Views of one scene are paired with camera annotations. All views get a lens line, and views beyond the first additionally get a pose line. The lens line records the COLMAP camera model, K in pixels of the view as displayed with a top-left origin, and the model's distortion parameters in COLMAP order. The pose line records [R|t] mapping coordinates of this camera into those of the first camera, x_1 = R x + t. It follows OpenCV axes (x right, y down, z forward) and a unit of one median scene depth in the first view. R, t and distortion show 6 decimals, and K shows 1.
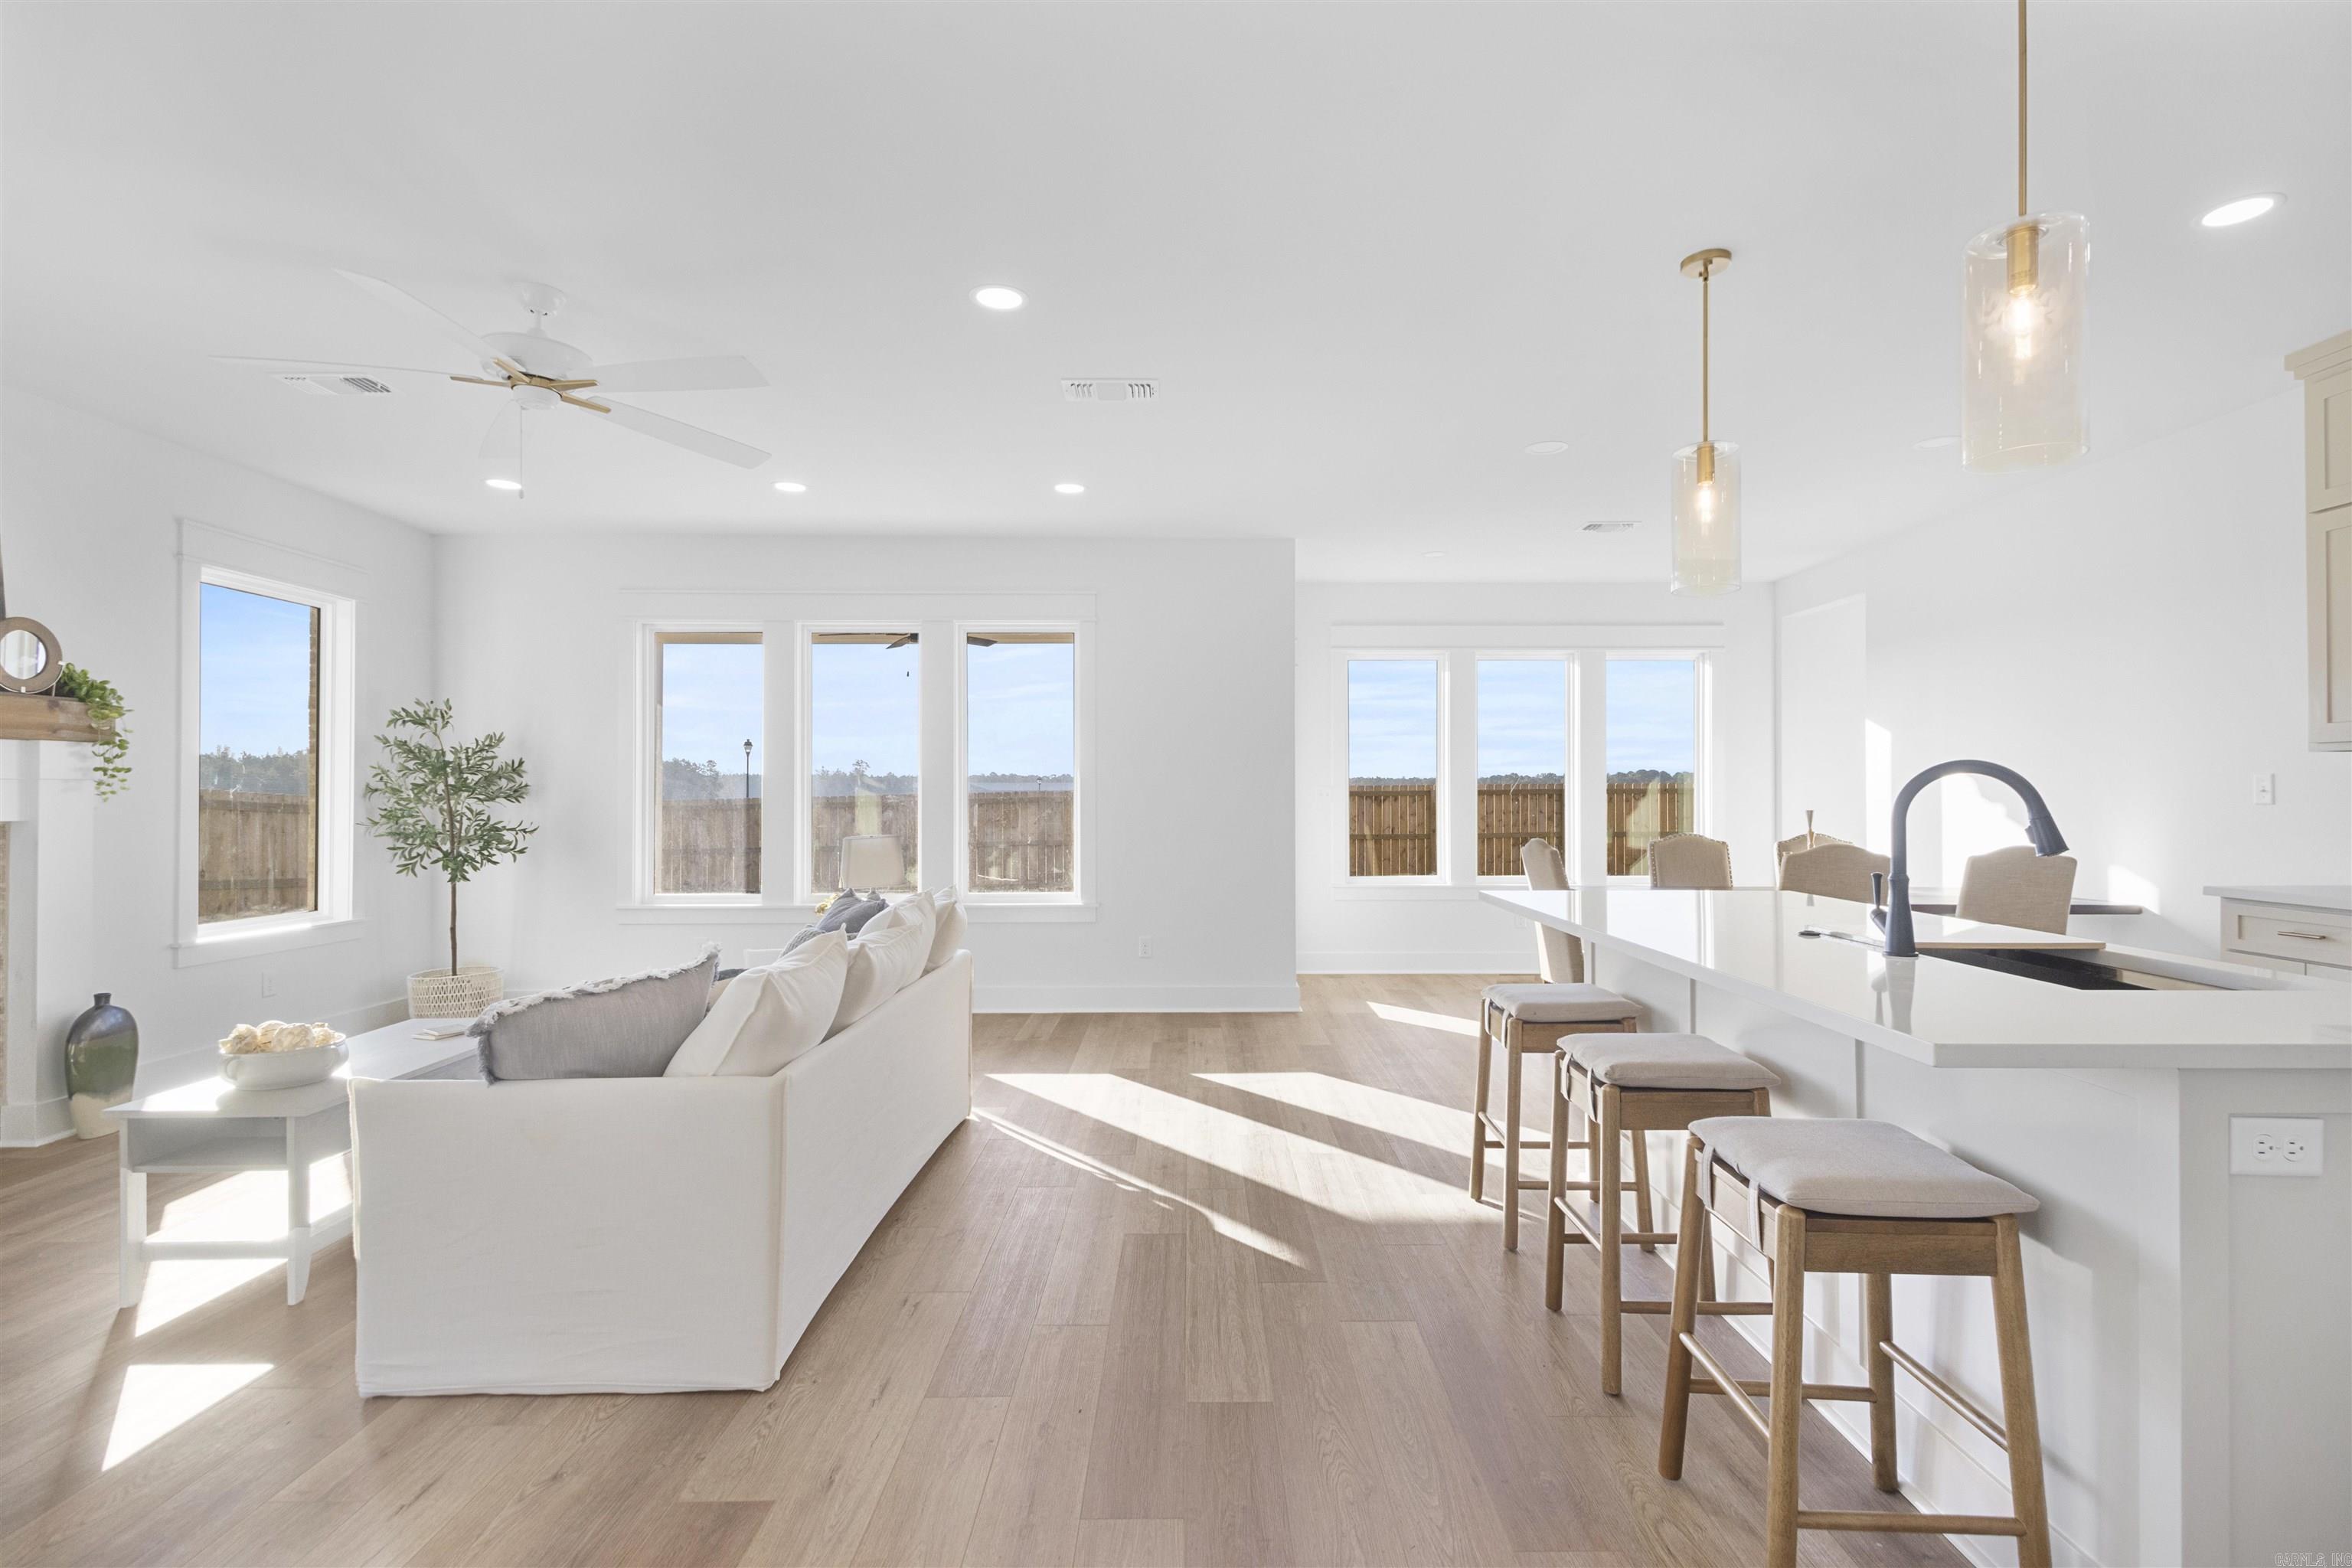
lens RADIAL K [[1077.4, 0, 1202.4], [0, 1077.4, 796.0], [0, 0, 1]] dist [0.030697, -0.015388]
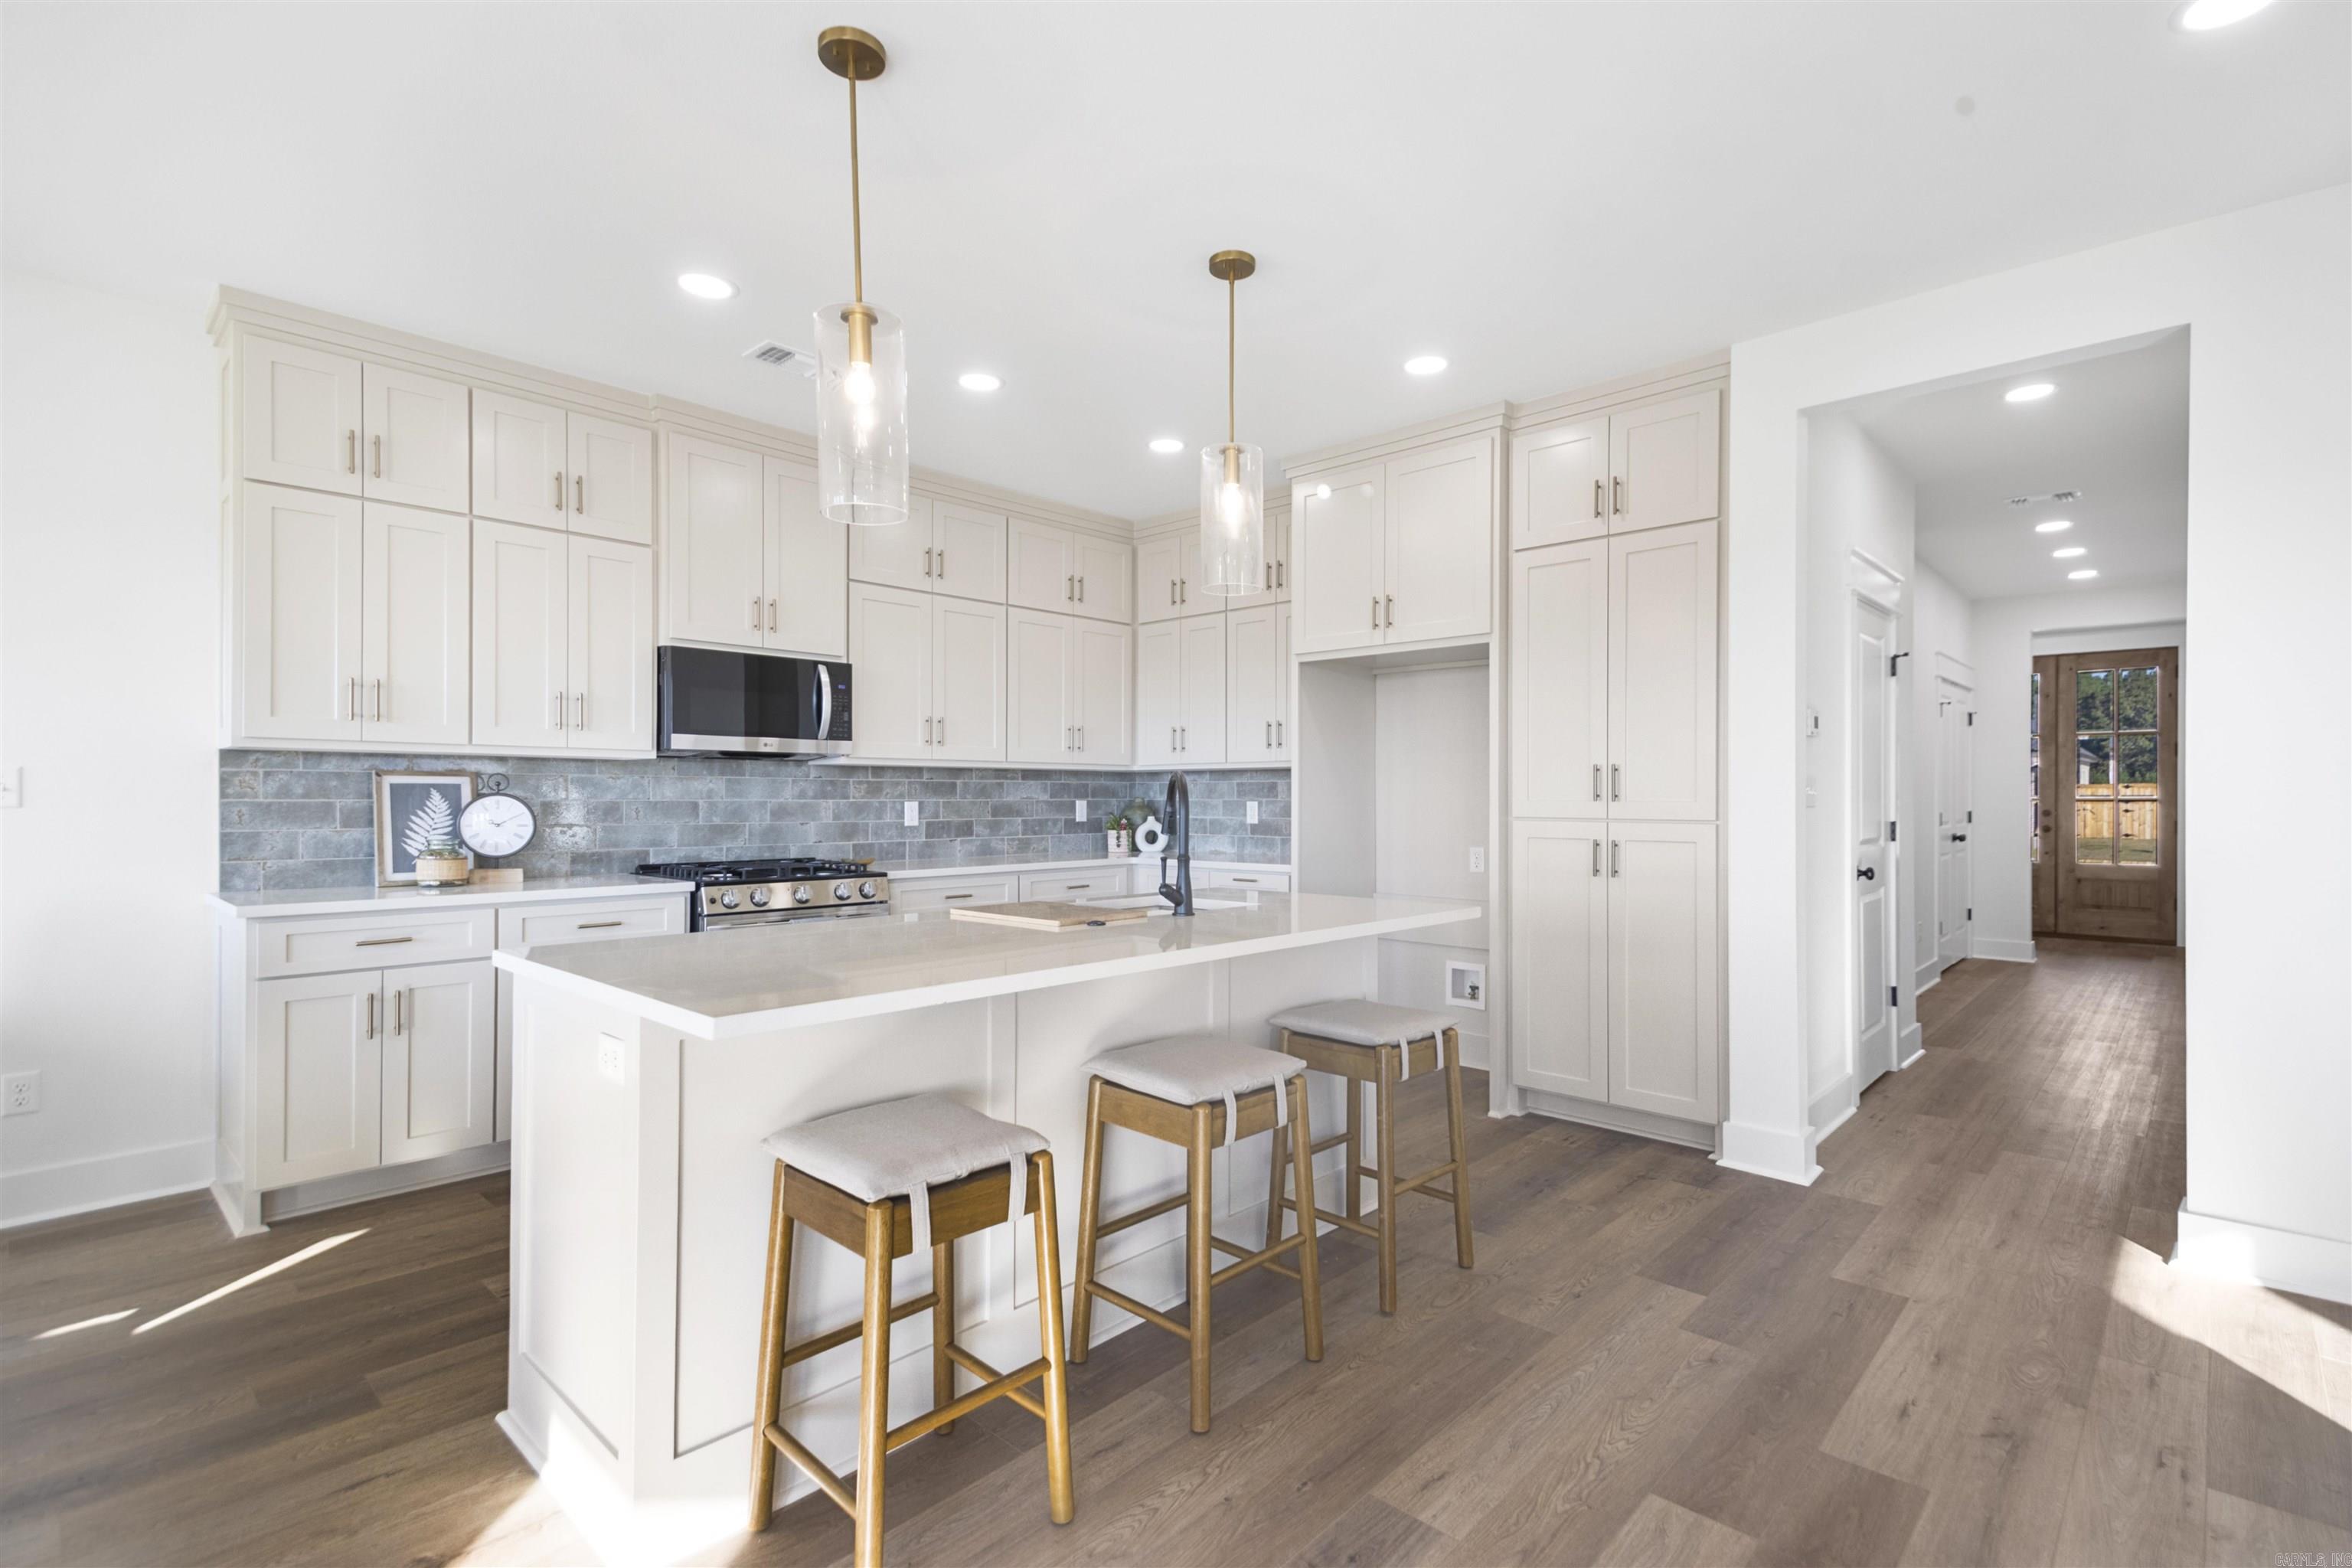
lens RADIAL K [[1098.4, 0, 1207.7], [0, 1098.4, 788.2], [0, 0, 1]] dist [0.021821, -0.000220]
pose [[-0.733290, 0.011140, 0.679825, -0.150223], [0.003784, 0.999917, -0.012303, 0.006932], [-0.679905, -0.006449, -0.733272, 1.008453]]
